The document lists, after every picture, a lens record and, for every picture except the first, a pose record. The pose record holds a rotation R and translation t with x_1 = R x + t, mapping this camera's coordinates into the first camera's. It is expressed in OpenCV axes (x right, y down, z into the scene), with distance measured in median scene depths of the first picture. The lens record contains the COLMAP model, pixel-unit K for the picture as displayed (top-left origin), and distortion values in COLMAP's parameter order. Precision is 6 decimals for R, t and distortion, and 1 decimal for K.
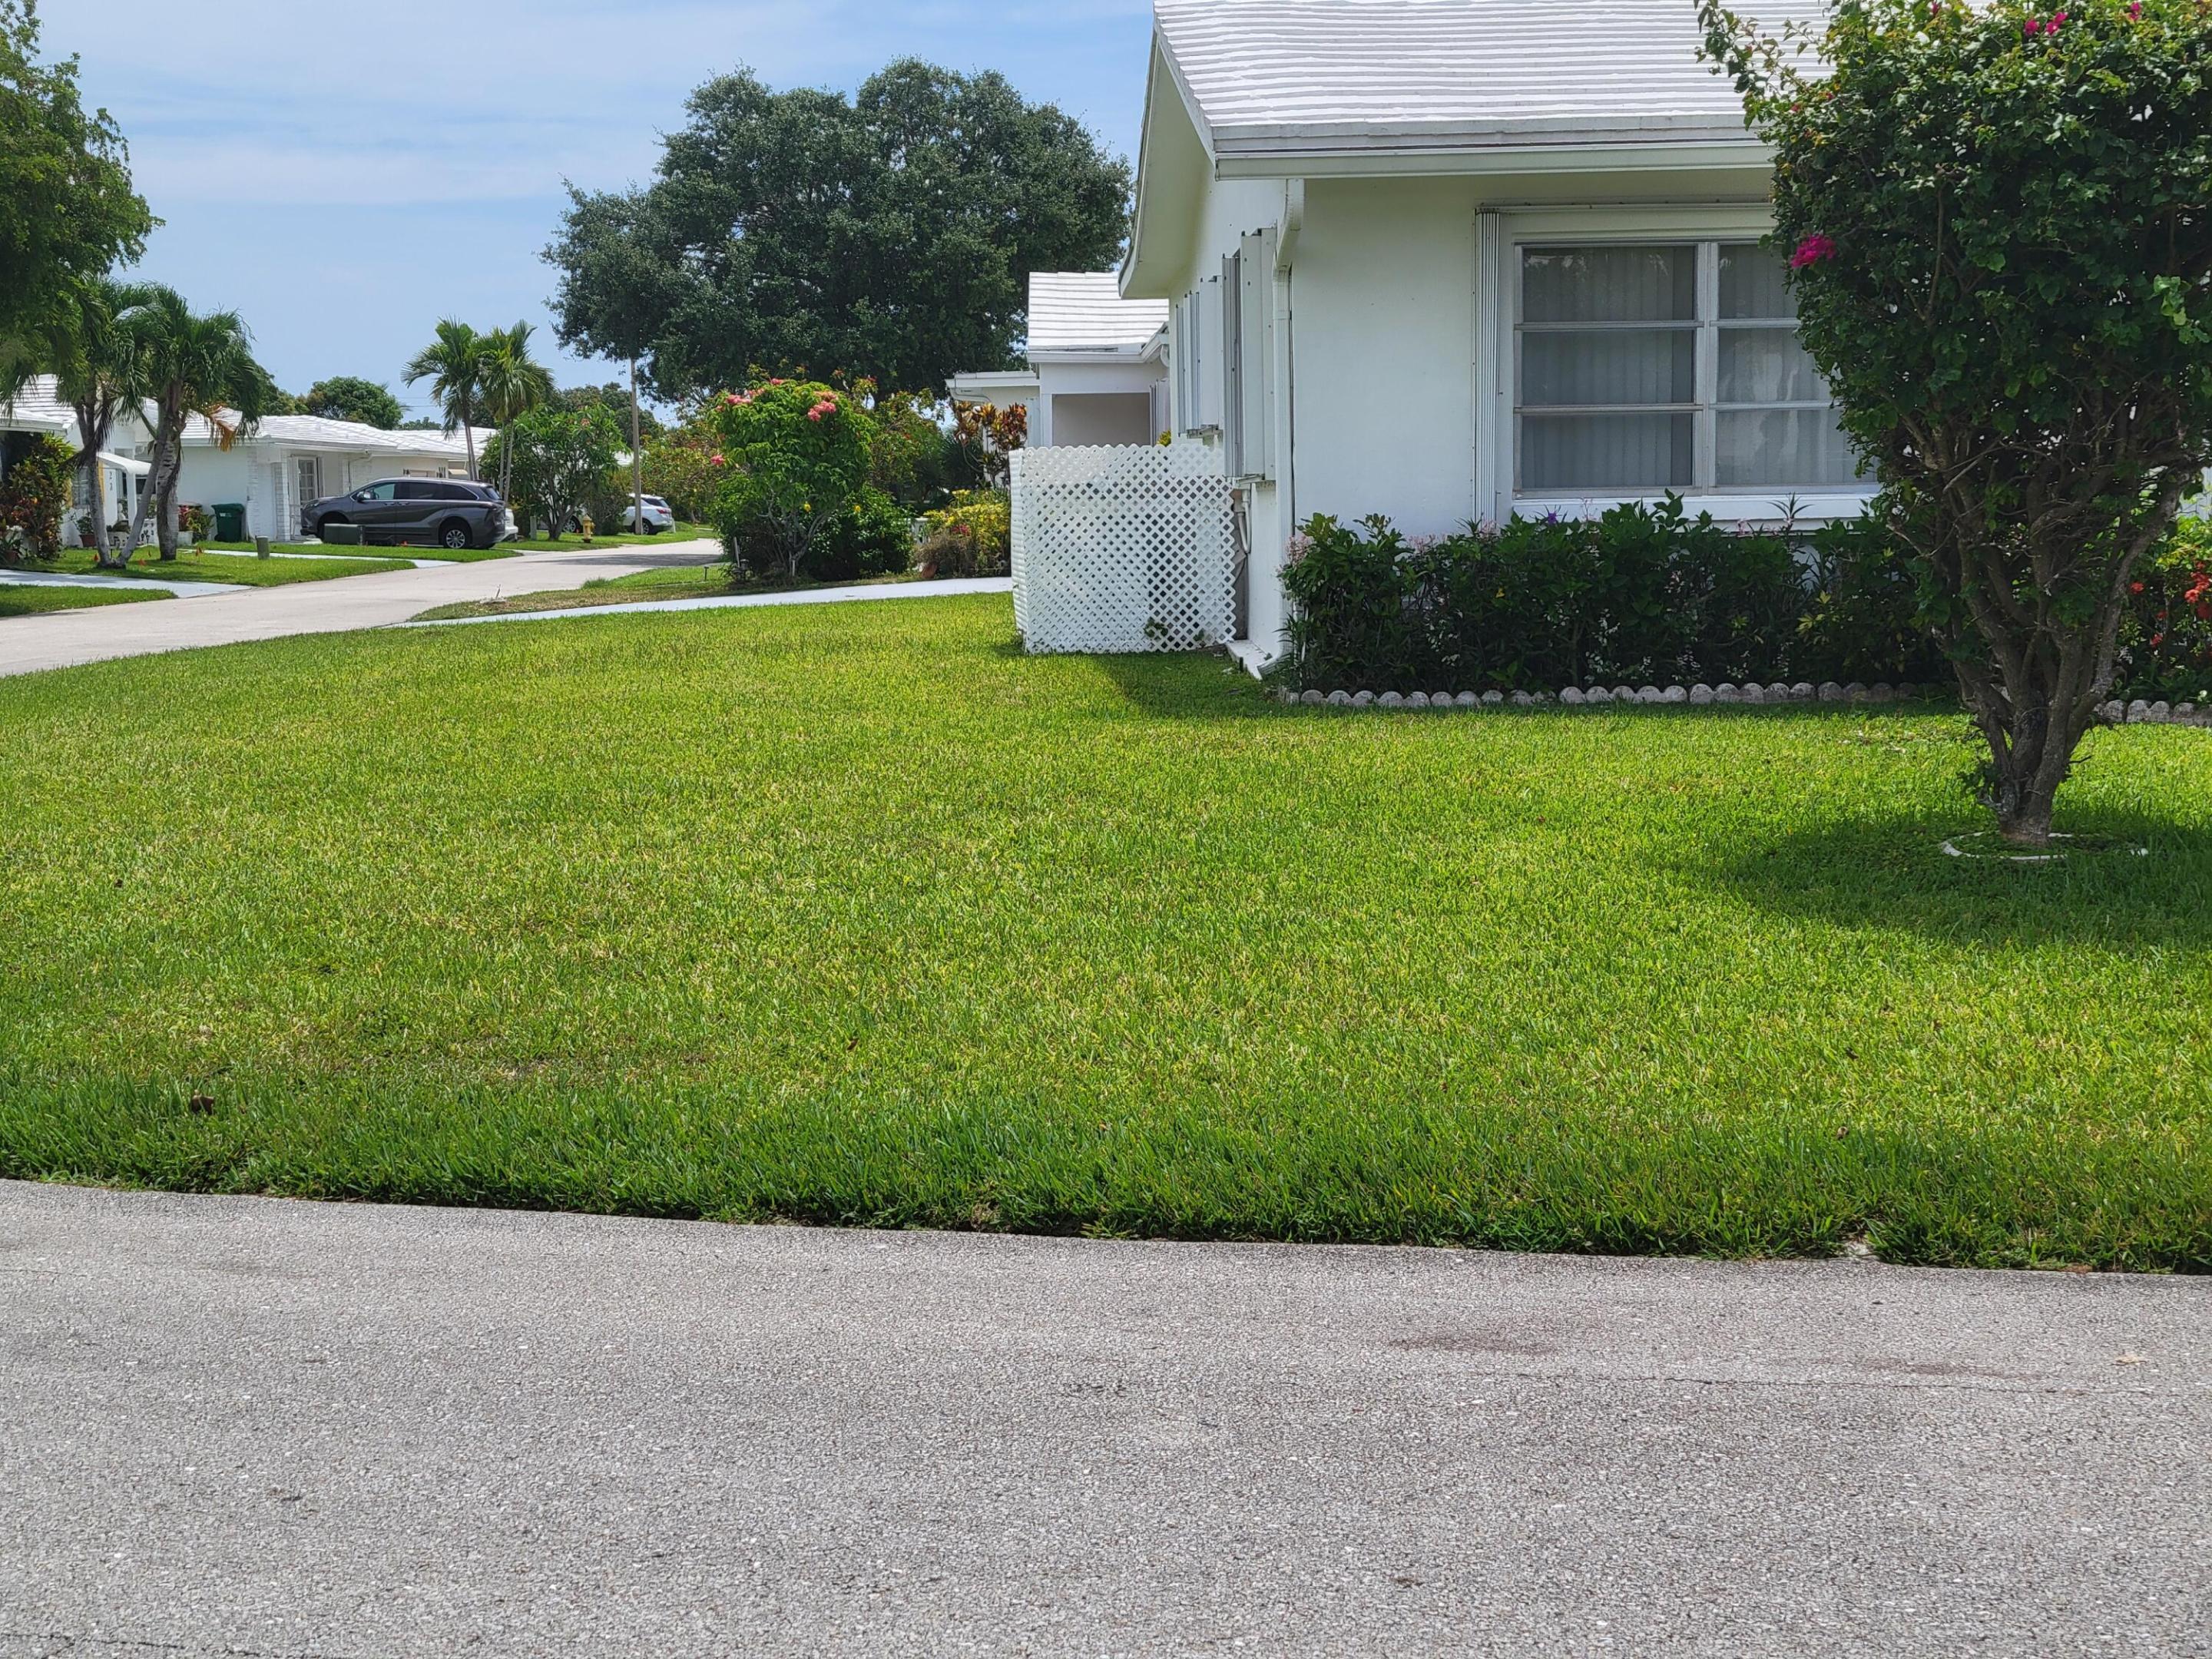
lens RADIAL K [[3217.4, 0, 1100.4], [0, 3217.4, 867.4], [0, 0, 1]] dist [0.104570, -0.377726]
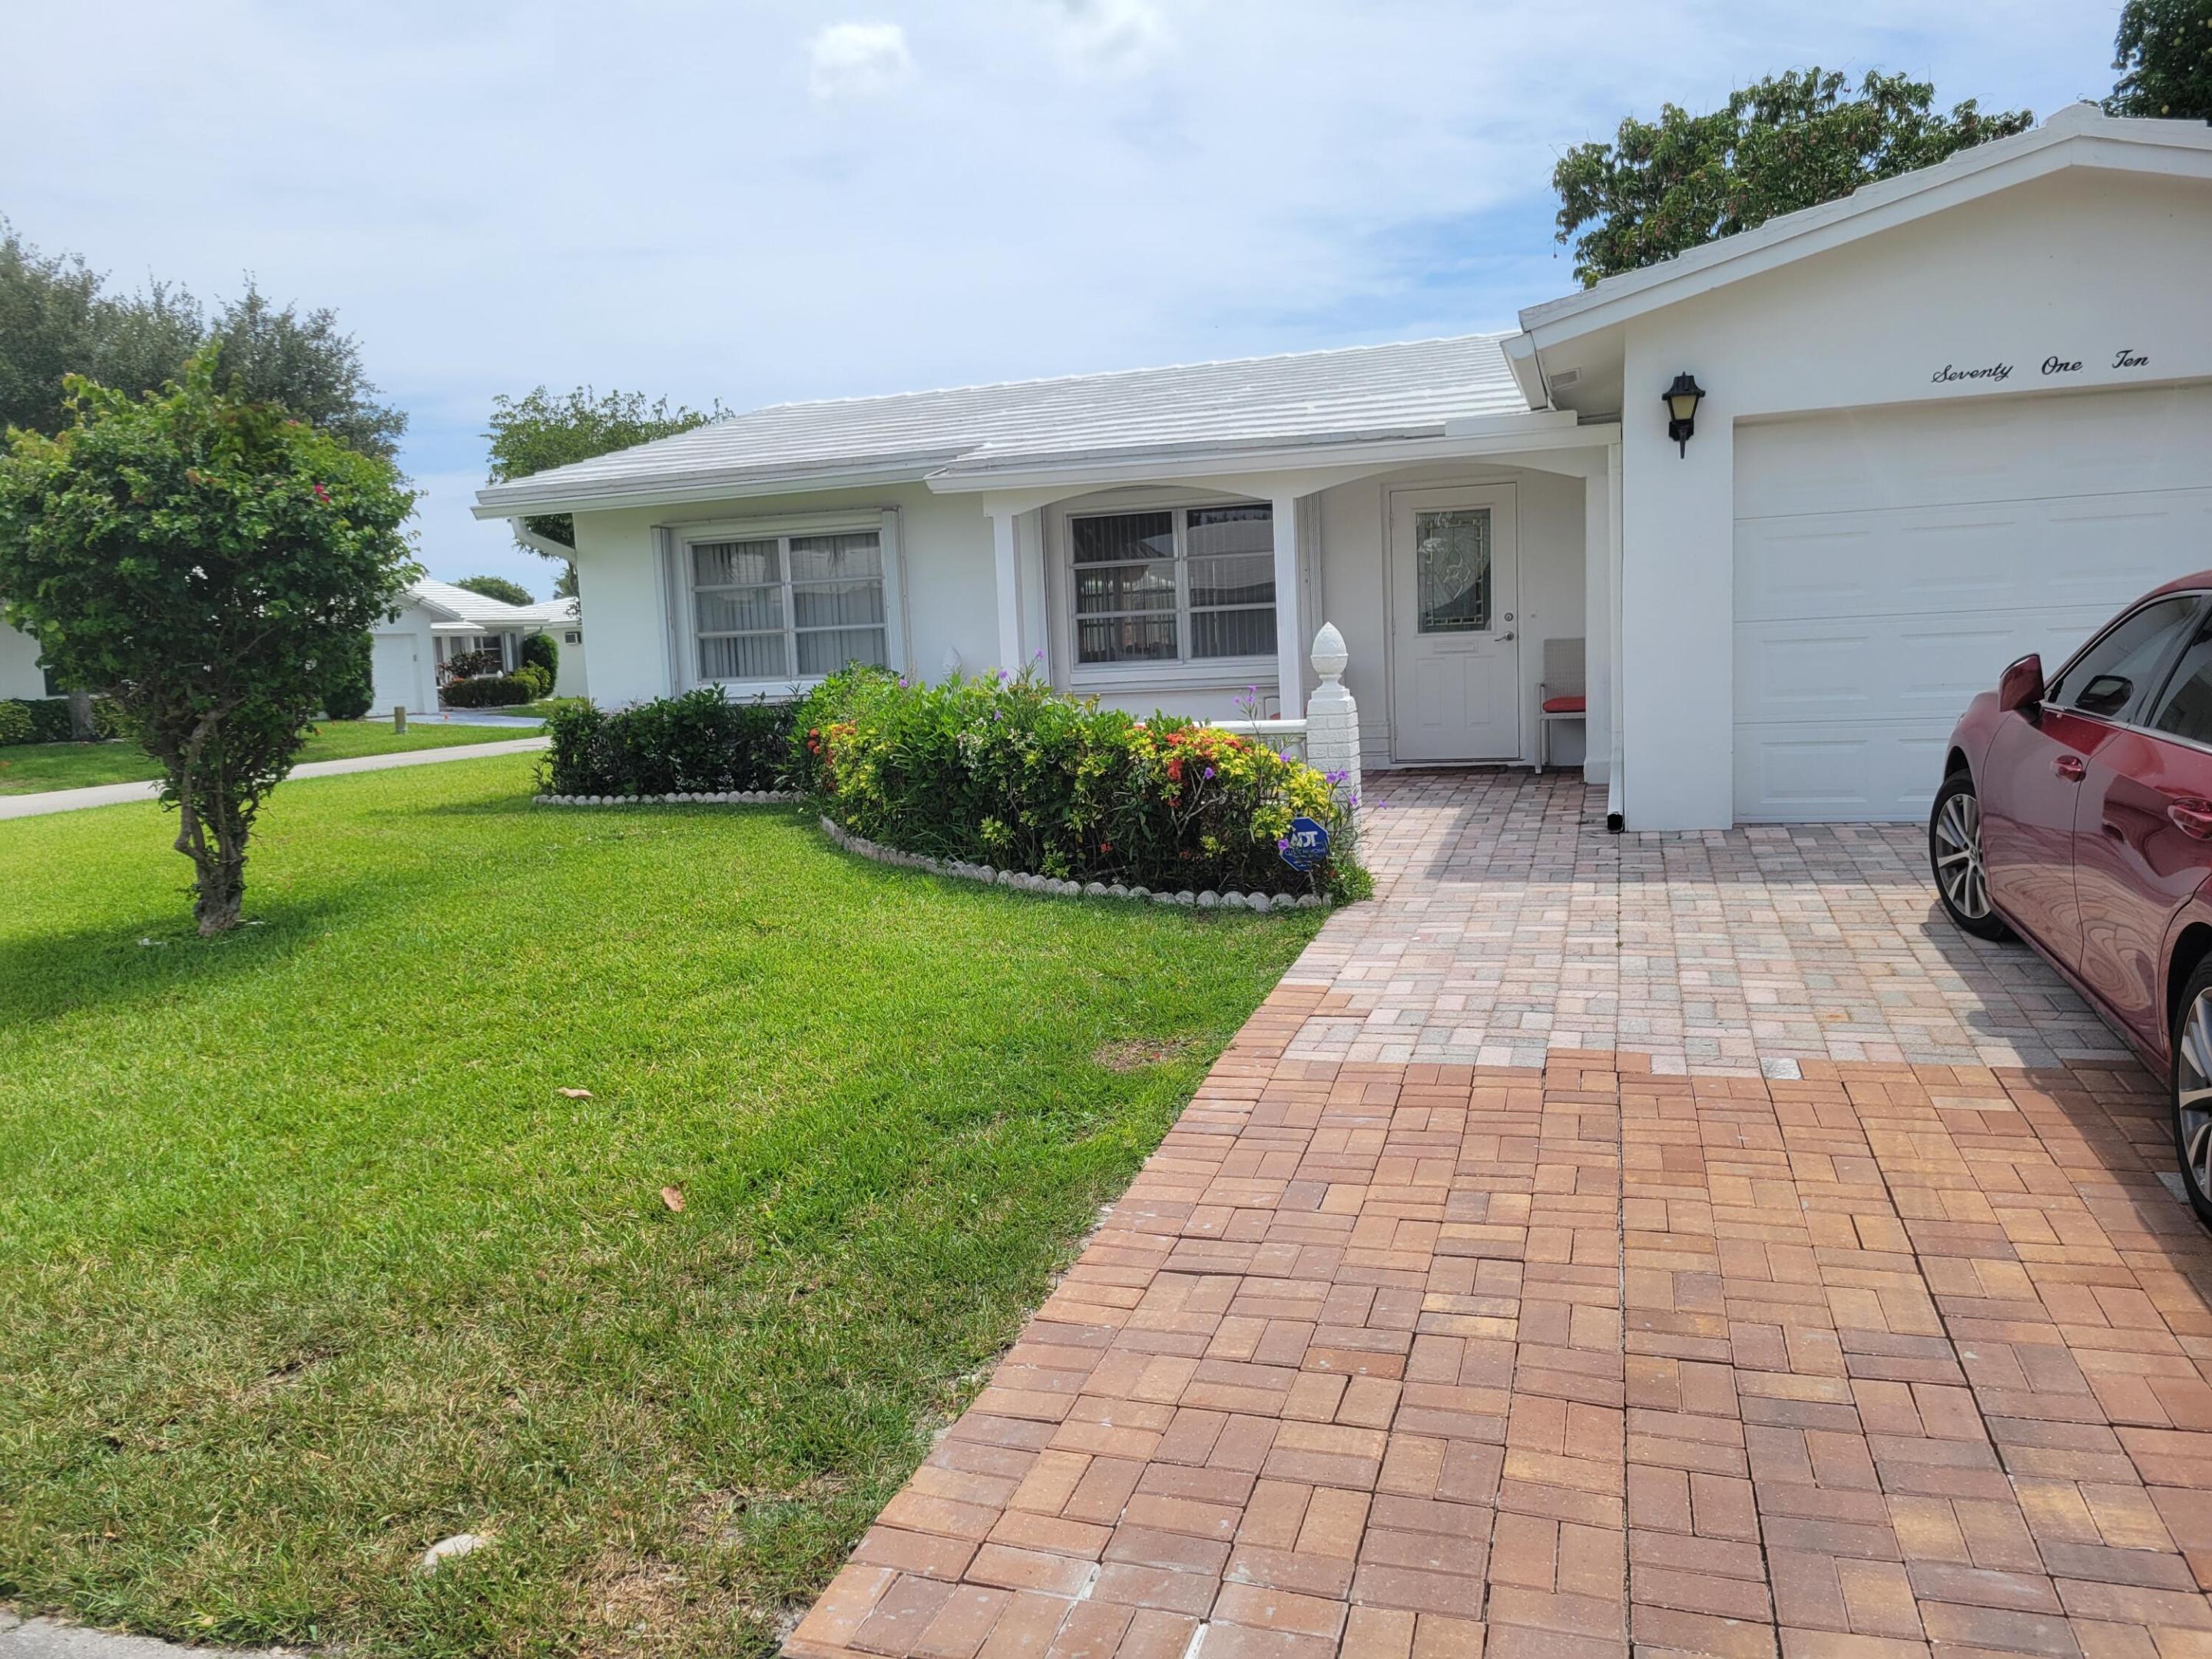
lens RADIAL K [[1615.0, 0, 1106.0], [0, 1615.0, 829.5], [0, 0, 1]] dist [0.047377, -0.021591]
pose [[0.942797, 0.007530, -0.333283, 0.965063], [-0.003872, 0.999925, 0.011640, -0.067867], [0.333346, -0.009684, 0.942755, 0.340195]]
